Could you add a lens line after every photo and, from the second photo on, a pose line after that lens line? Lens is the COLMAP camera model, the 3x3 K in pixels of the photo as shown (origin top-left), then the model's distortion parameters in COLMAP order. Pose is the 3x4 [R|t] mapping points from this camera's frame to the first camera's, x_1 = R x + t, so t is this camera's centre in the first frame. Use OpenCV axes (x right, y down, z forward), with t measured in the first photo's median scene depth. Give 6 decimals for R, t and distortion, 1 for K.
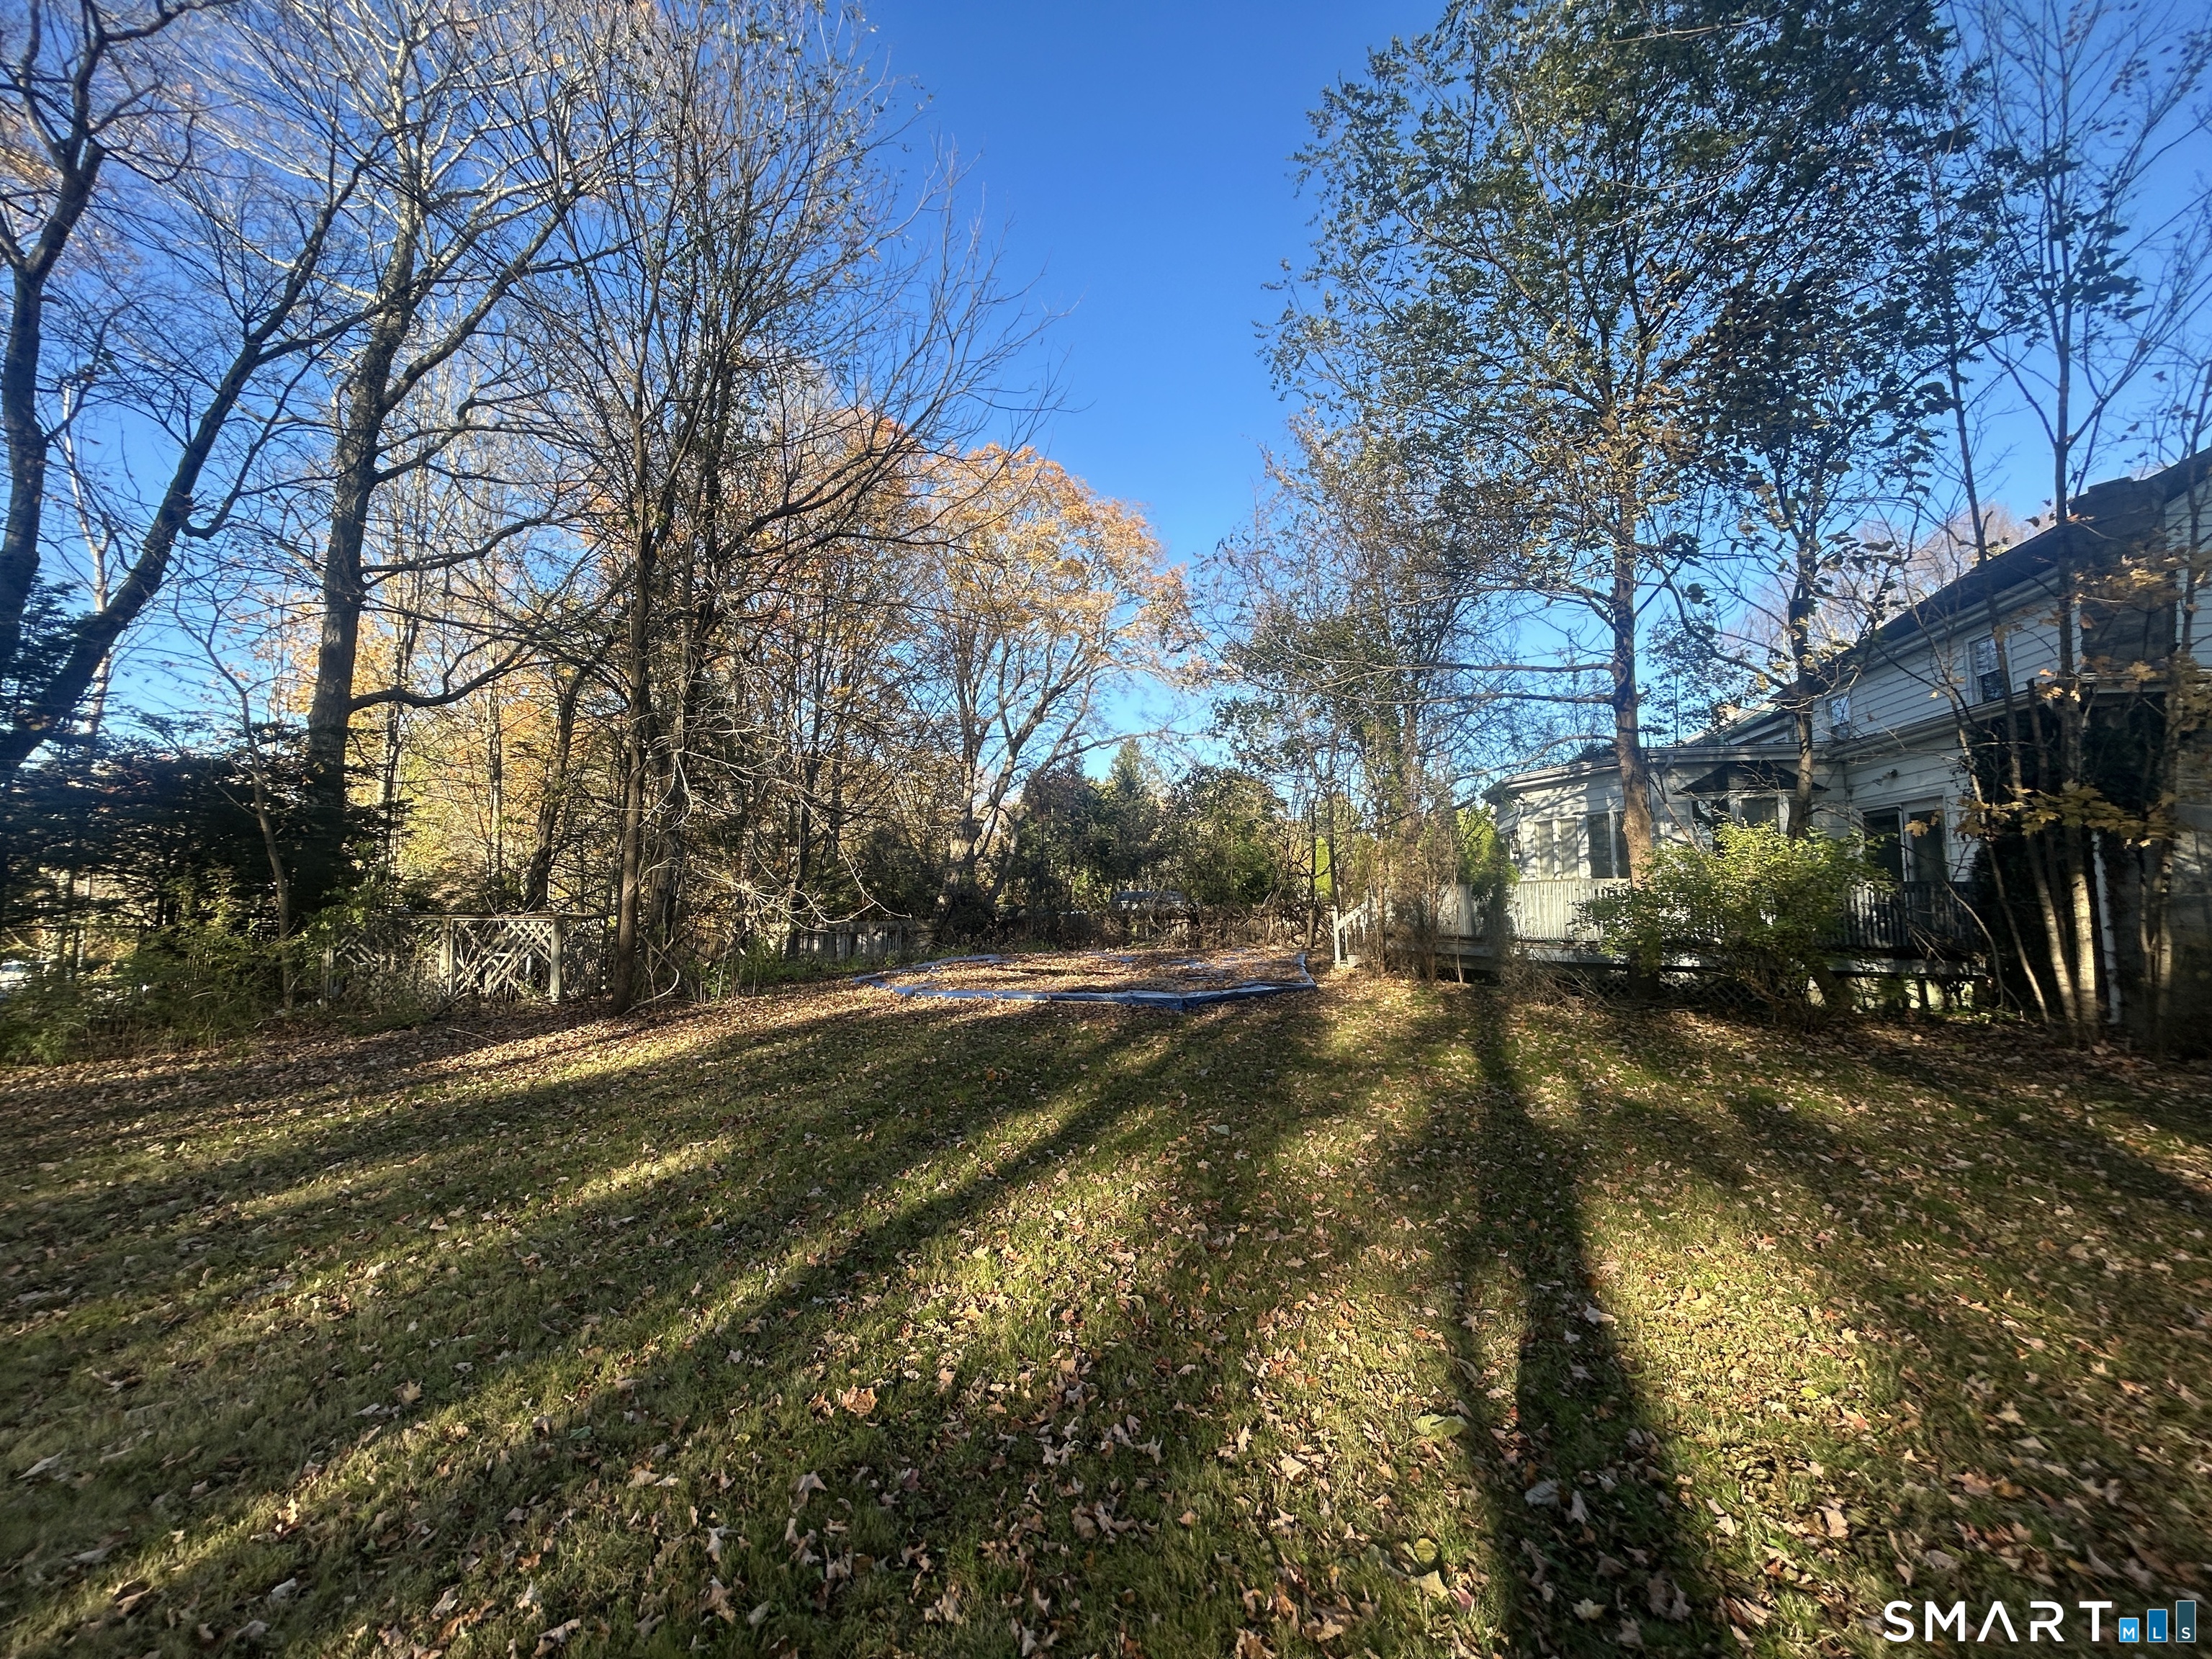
lens RADIAL K [[894.5, 0, 1106.9], [0, 894.5, 823.3], [0, 0, 1]] dist [-0.001810, 0.001997]
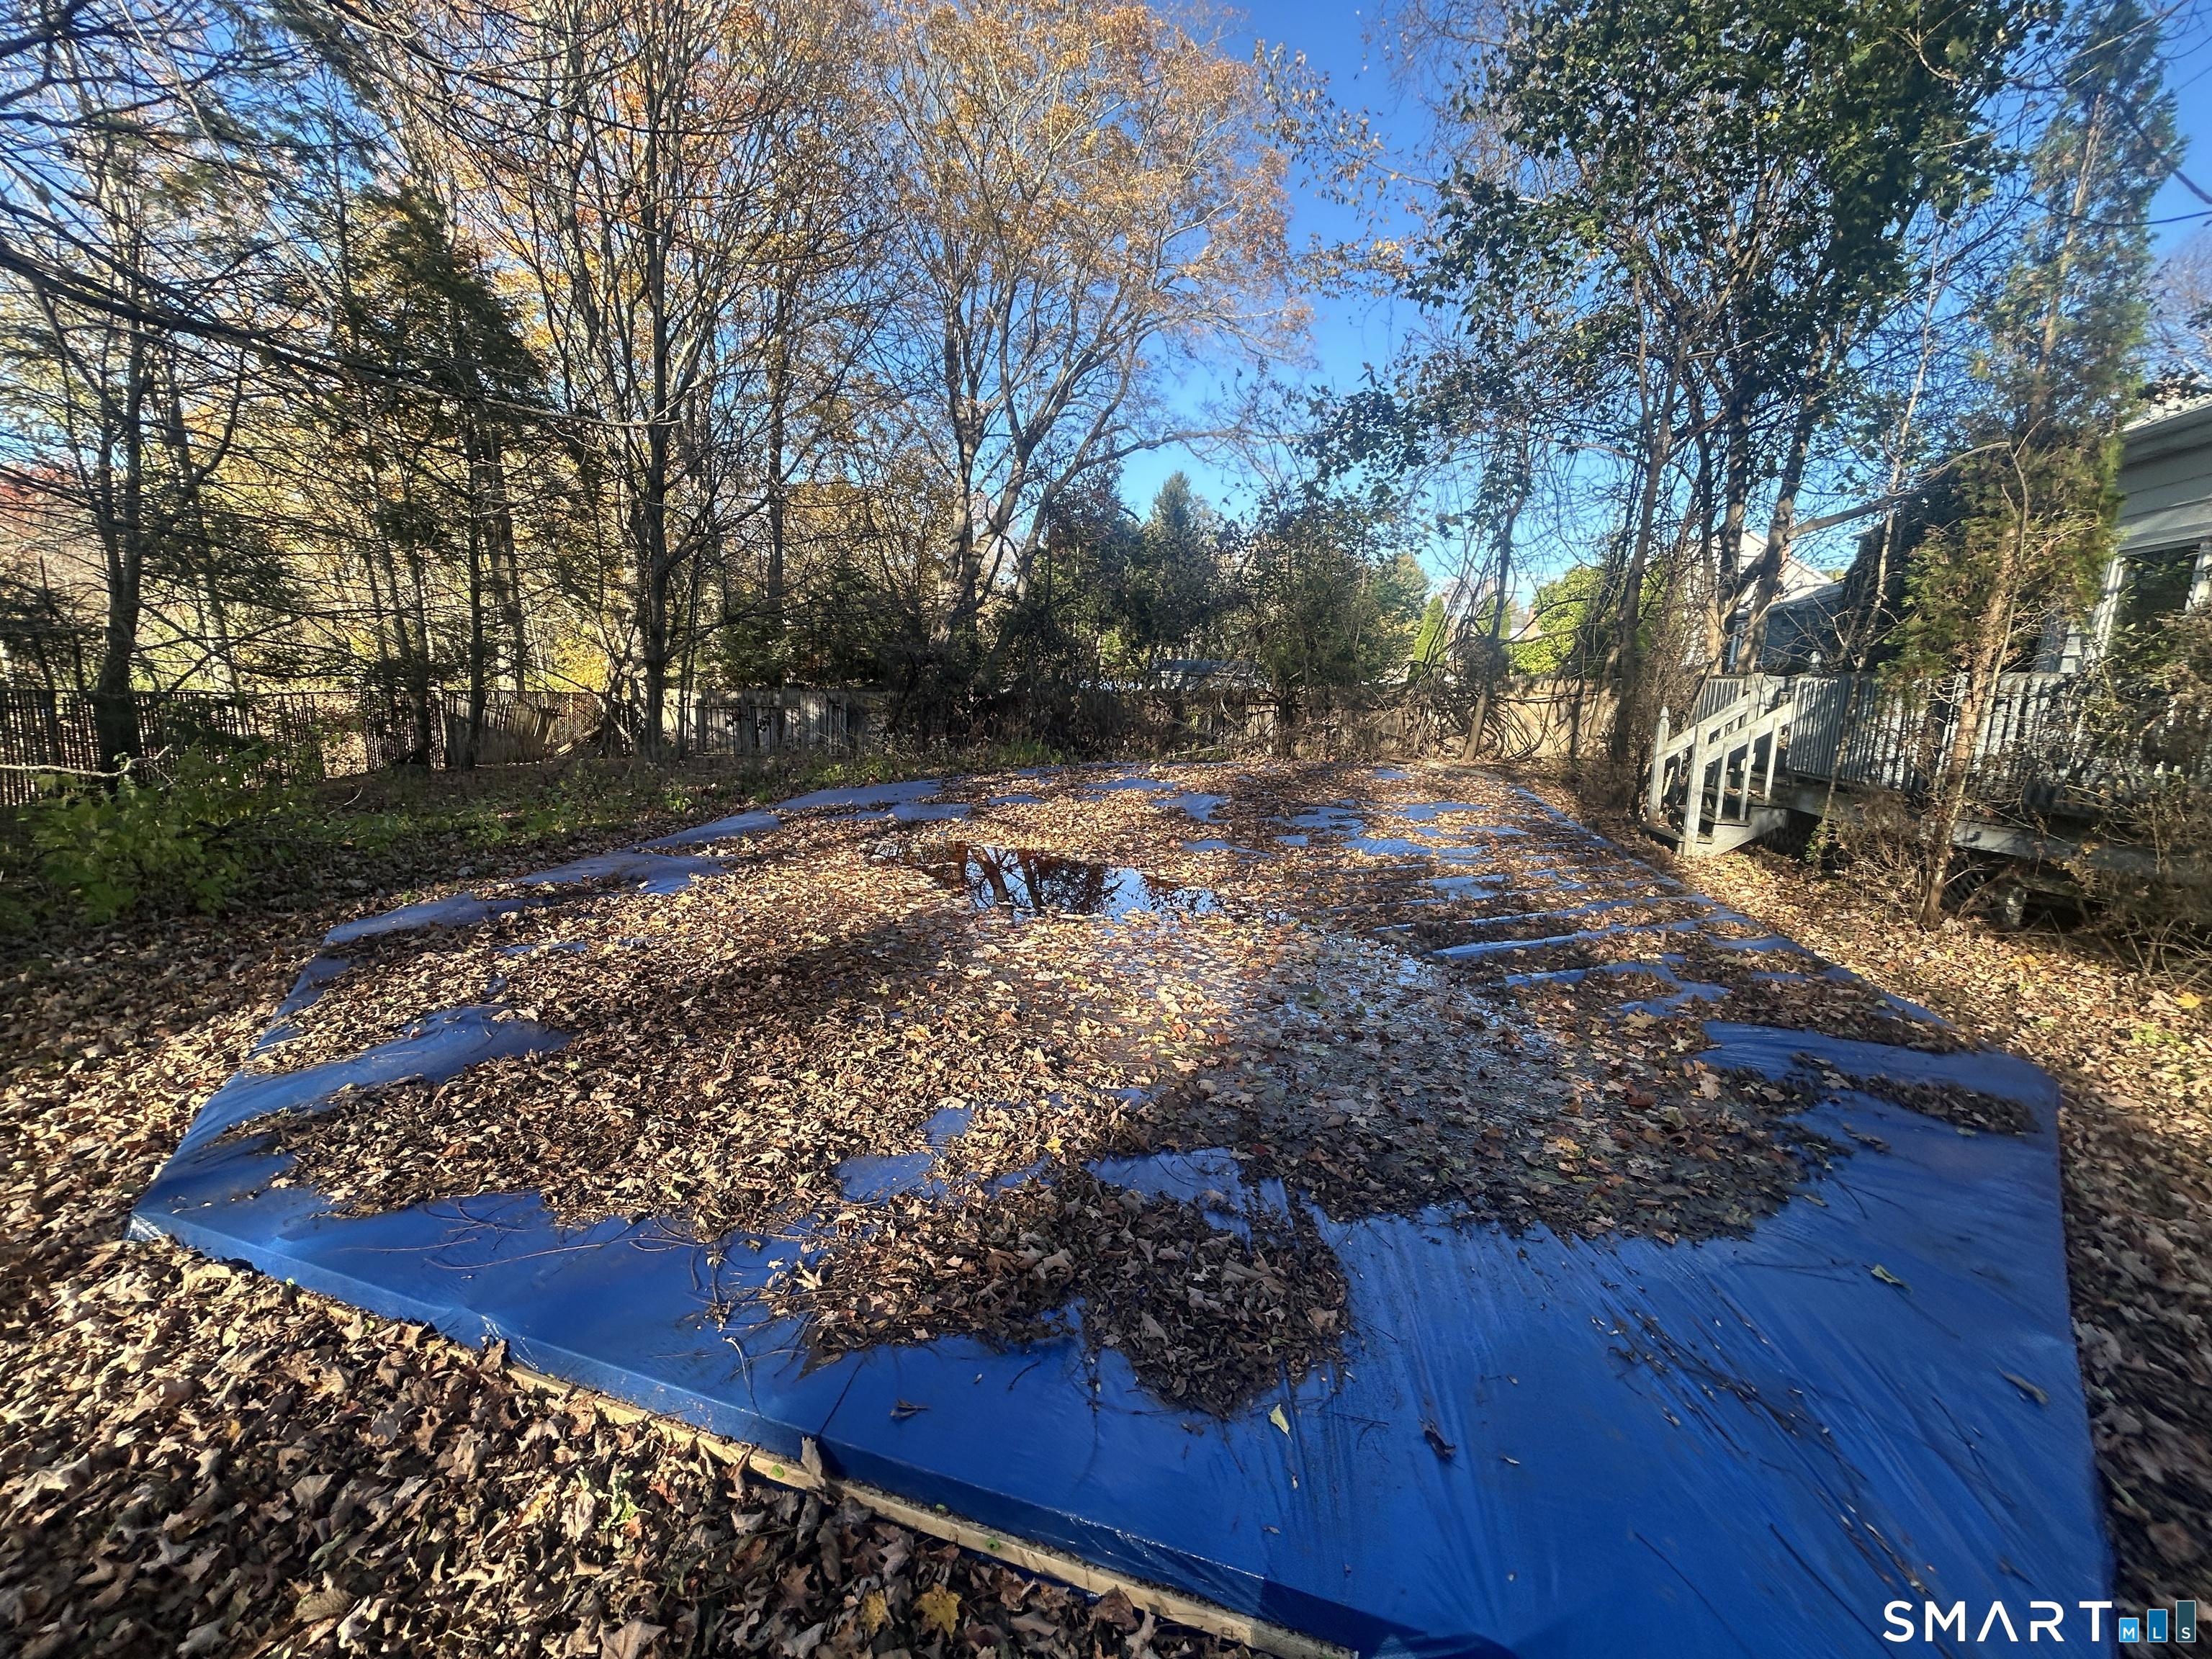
lens RADIAL K [[894.5, 0, 1102.2], [0, 894.5, 828.4], [0, 0, 1]] dist [-0.001810, 0.001997]
pose [[0.998466, 0.043615, -0.034104, -0.003997], [-0.033275, 0.965040, 0.259981, 0.019539], [0.044251, -0.258447, 0.965011, 0.239418]]
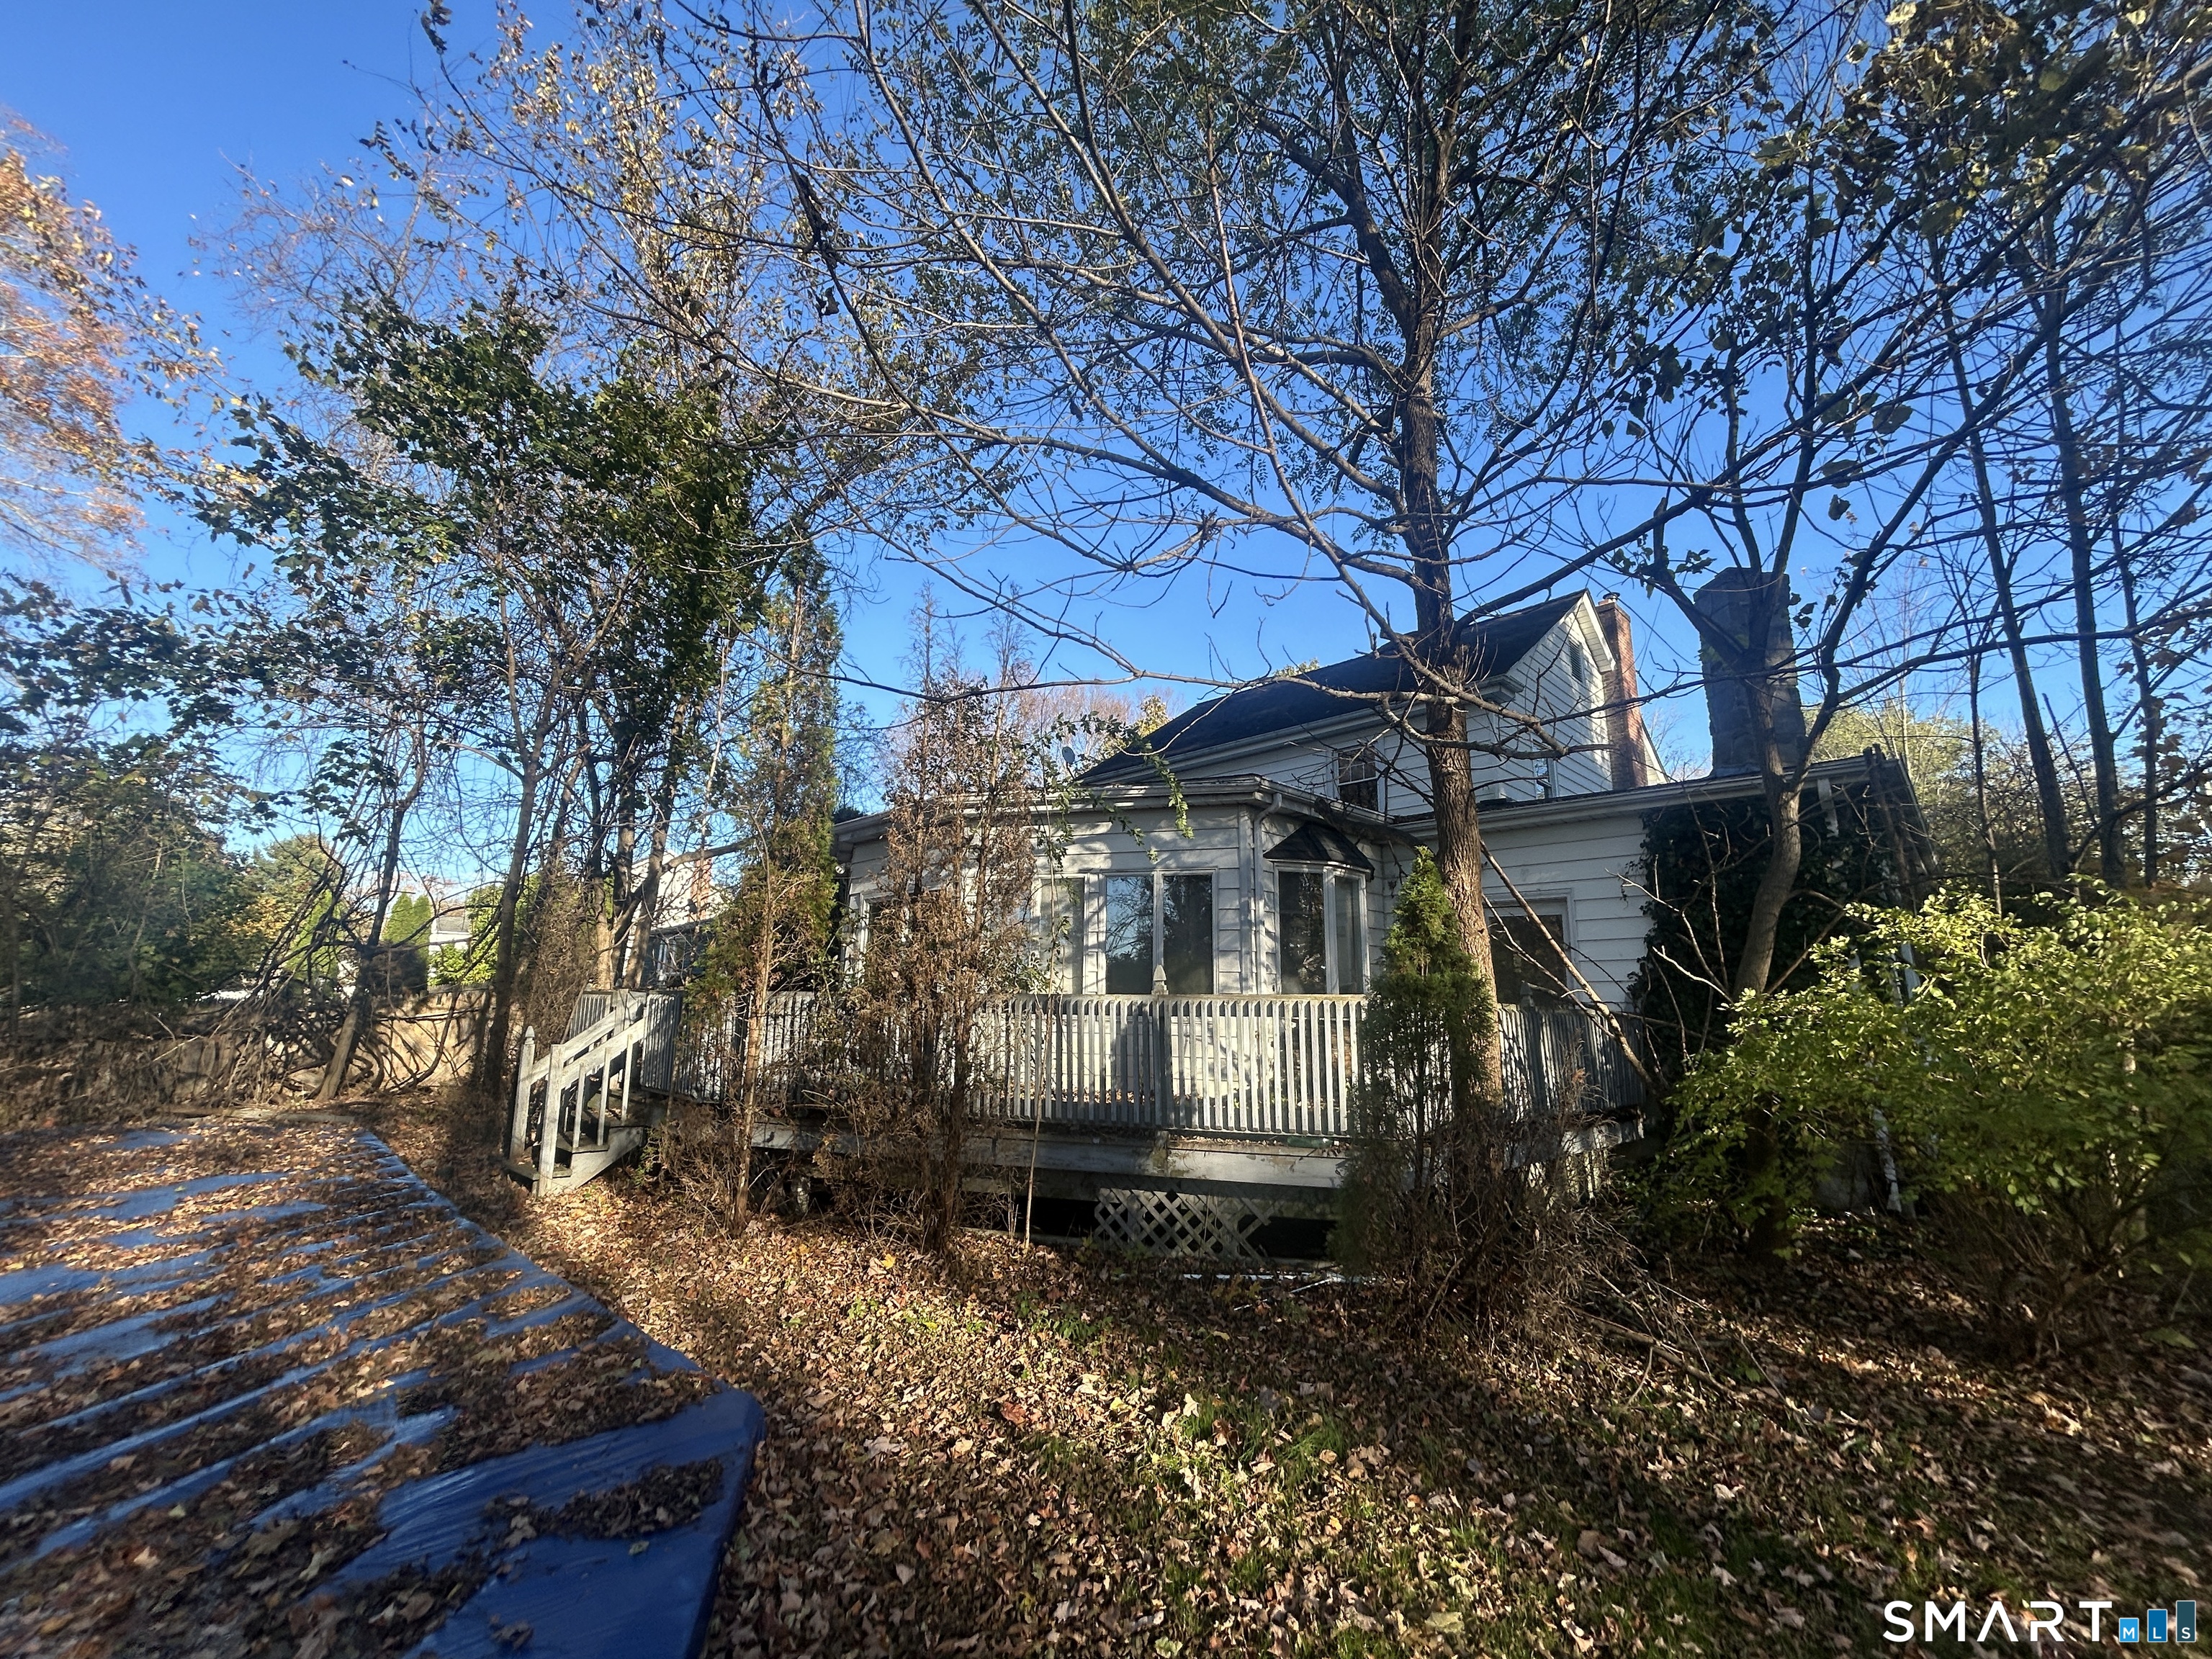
lens RADIAL K [[894.5, 0, 1107.8], [0, 894.5, 830.1], [0, 0, 1]] dist [-0.001810, 0.001997]
pose [[0.534651, 0.175890, 0.826566, 0.017493], [-0.094185, 0.984409, -0.148556, 0.017386], [-0.839808, 0.001576, 0.542881, 0.244107]]
